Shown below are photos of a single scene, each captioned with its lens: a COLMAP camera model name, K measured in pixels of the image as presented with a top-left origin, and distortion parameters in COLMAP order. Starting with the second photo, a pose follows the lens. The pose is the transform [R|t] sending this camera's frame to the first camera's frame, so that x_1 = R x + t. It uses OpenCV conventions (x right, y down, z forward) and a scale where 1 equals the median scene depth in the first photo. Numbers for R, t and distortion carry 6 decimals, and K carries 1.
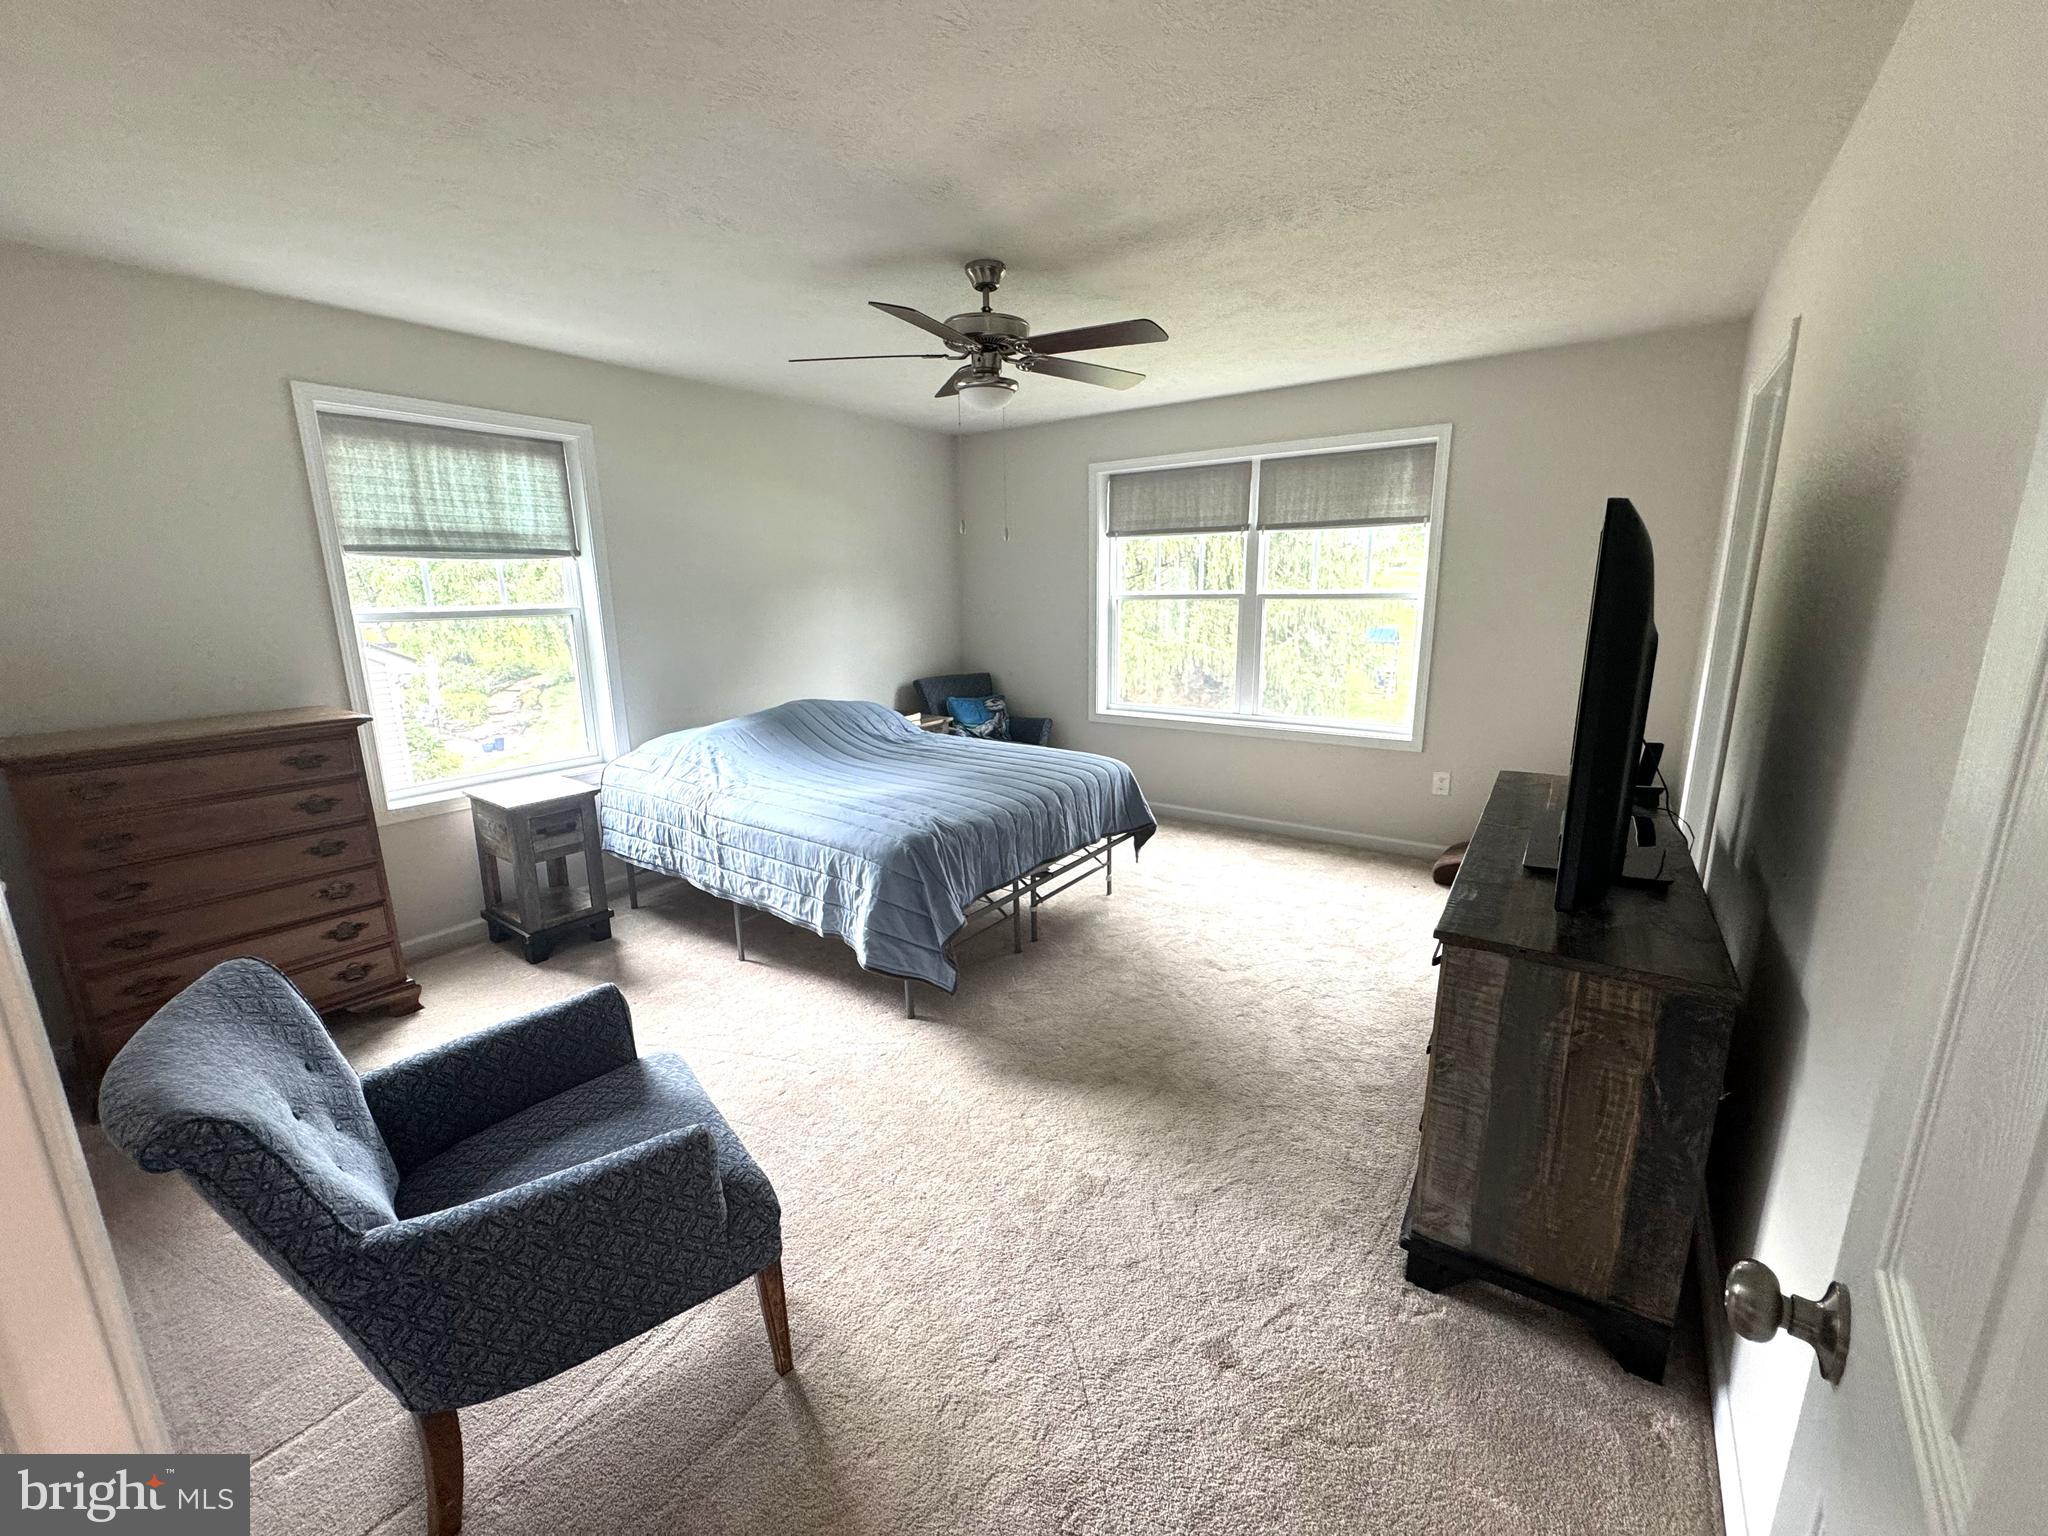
lens RADIAL K [[827.1, 0, 1015.2], [0, 827.1, 764.7], [0, 0, 1]] dist [-0.001865, -0.000252]
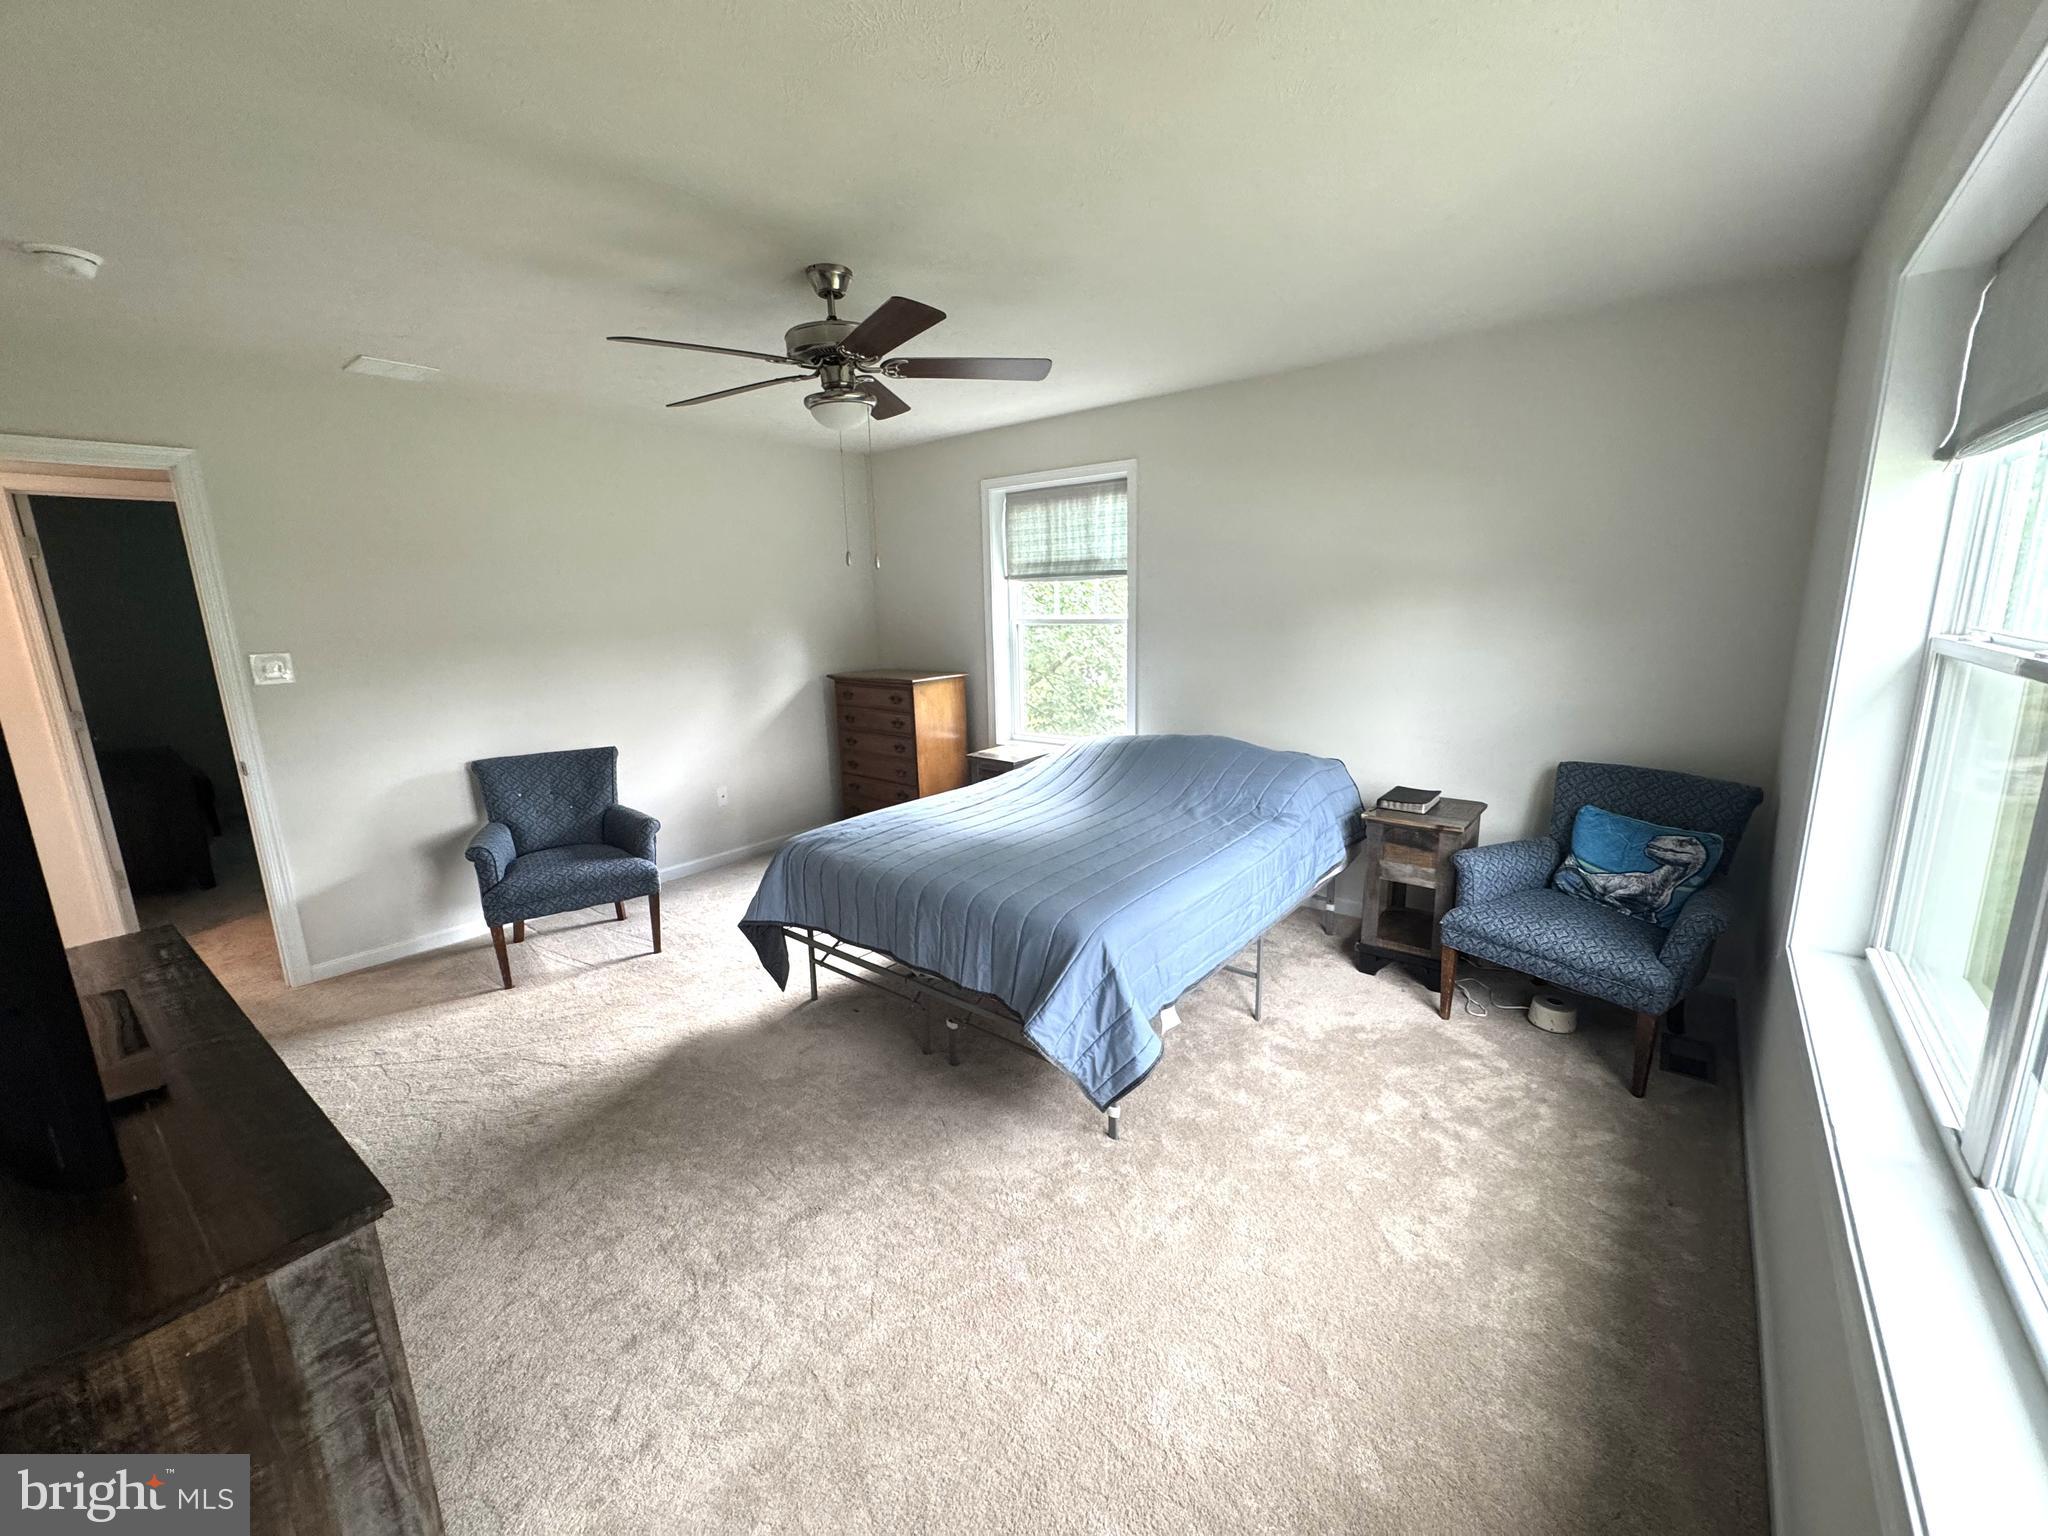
lens RADIAL K [[827.1, 0, 1011.0], [0, 827.1, 775.8], [0, 0, 1]] dist [-0.001865, -0.000252]
pose [[-0.051280, 0.217862, -0.974631, 0.749415], [-0.188862, 0.956190, 0.223677, -0.232127], [0.980664, 0.195541, -0.007888, 0.995233]]
